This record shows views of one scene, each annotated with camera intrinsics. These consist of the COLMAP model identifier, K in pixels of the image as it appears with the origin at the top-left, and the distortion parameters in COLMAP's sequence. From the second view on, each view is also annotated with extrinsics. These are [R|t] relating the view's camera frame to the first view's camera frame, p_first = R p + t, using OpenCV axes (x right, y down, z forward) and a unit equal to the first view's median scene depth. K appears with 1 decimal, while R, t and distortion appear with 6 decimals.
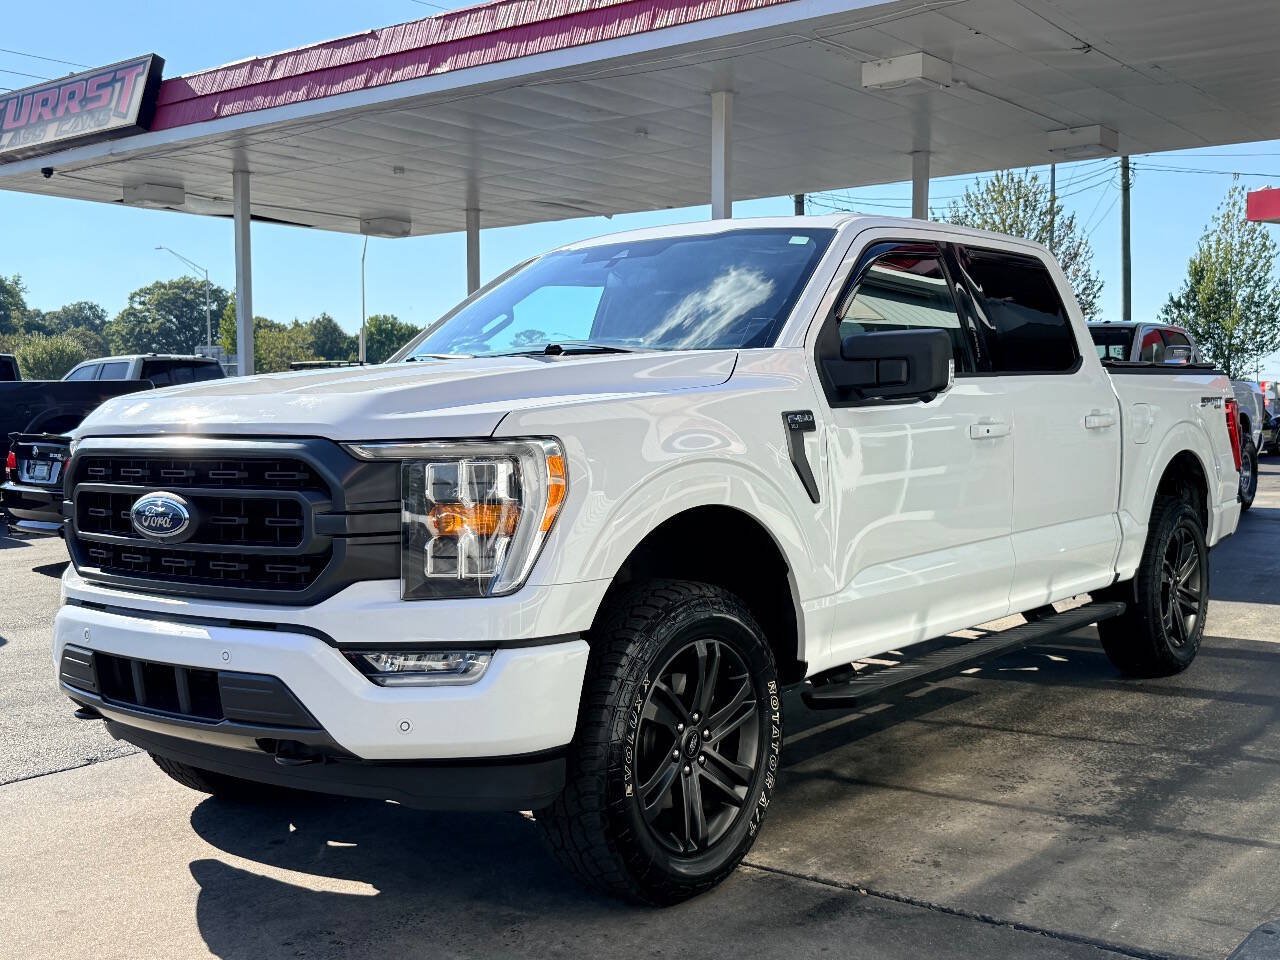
lens RADIAL K [[1422.2, 0, 640.0], [0, 1422.2, 480.0], [0, 0, 1]] dist [0.004772, 0.003046]
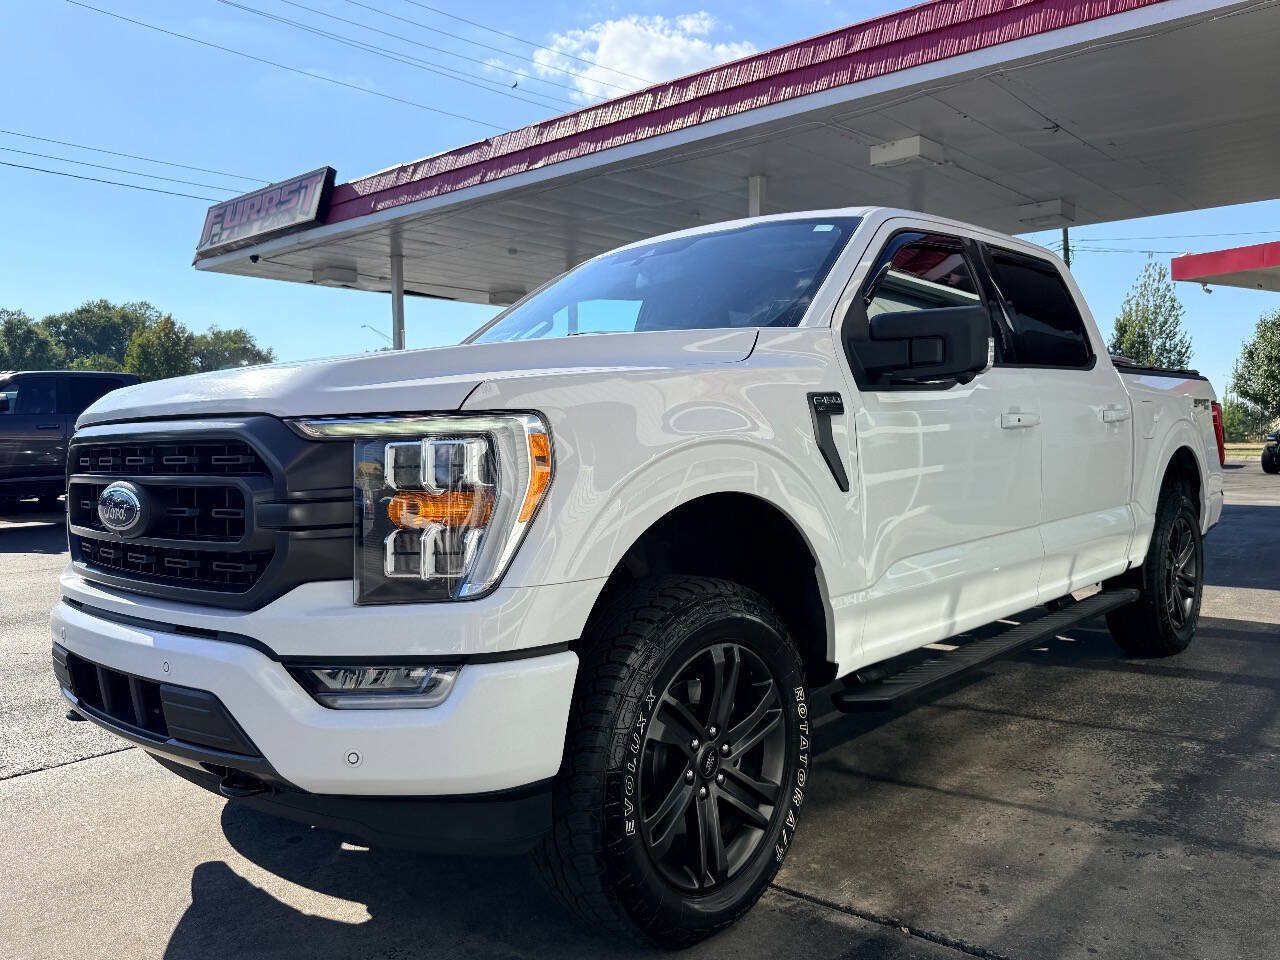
lens RADIAL K [[970.1, 0, 640.0], [0, 970.1, 480.0], [0, 0, 1]] dist [0.066413, -0.152033]
pose [[0.997539, -0.006820, -0.069775, 0.033686], [0.006156, 0.999934, -0.009724, 0.013779], [0.069836, 0.009270, 0.997515, 0.348852]]
